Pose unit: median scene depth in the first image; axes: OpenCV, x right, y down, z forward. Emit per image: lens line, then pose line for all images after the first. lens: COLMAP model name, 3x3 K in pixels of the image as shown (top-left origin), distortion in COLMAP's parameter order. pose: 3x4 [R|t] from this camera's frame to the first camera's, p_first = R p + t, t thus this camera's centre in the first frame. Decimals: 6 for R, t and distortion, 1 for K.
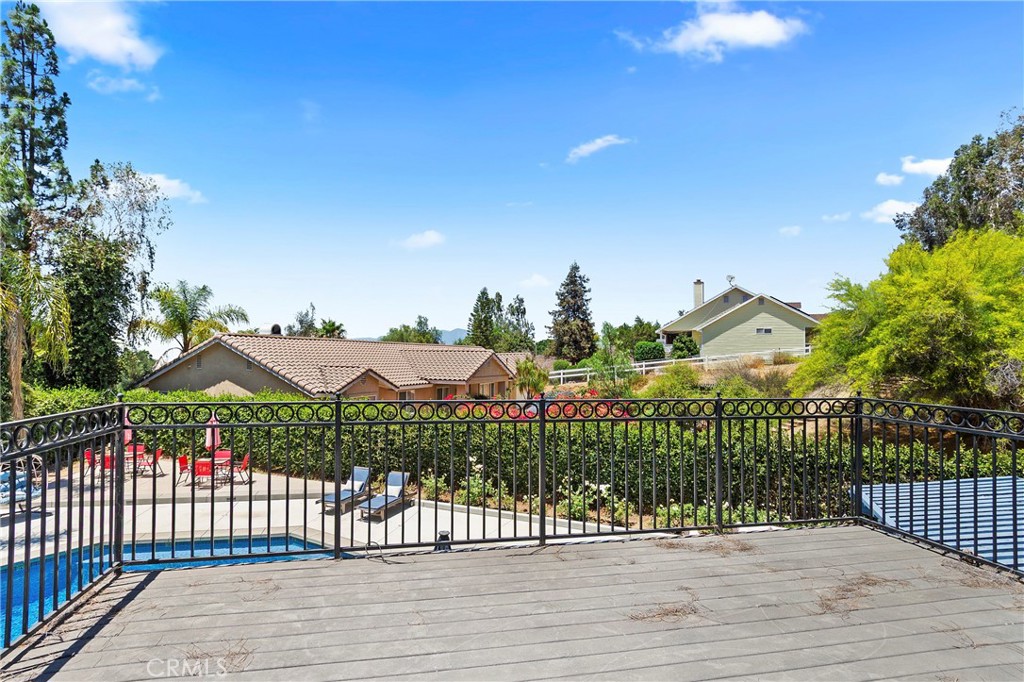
lens RADIAL K [[542.2, 0, 500.7], [0, 542.2, 338.8], [0, 0, 1]] dist [-0.000669, -0.000537]
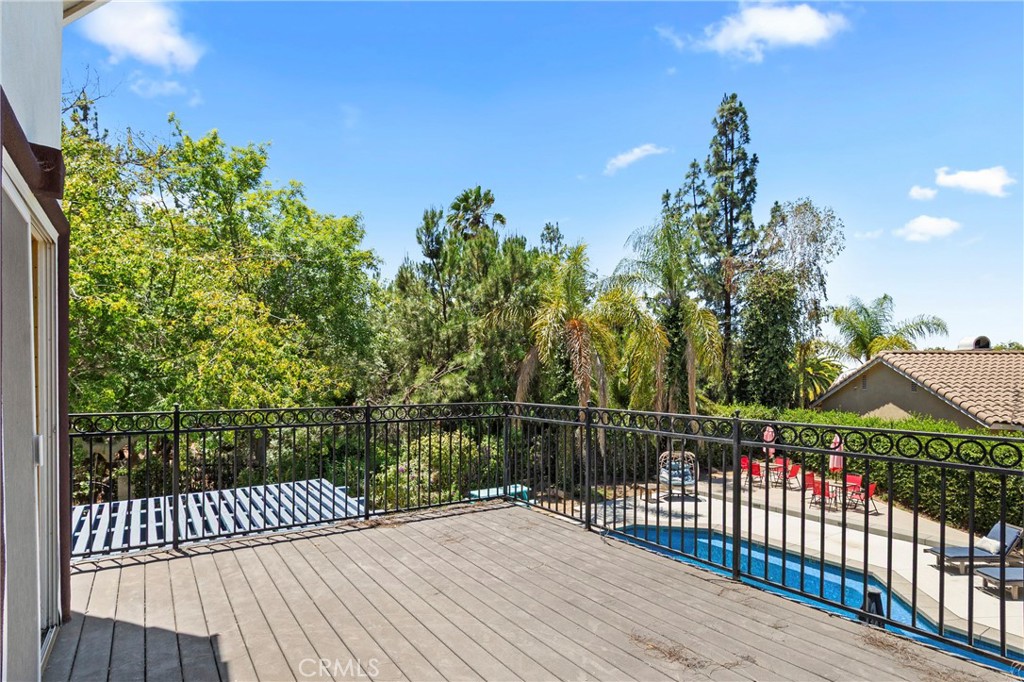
lens RADIAL K [[570.4, 0, 512.0], [0, 570.4, 341.0], [0, 0, 1]] dist [-0.001721, -0.000711]
pose [[0.361148, -0.065045, -0.930237, 0.175832], [0.033719, 0.997823, -0.056680, 0.006133], [0.931898, -0.010897, 0.362555, 0.066742]]
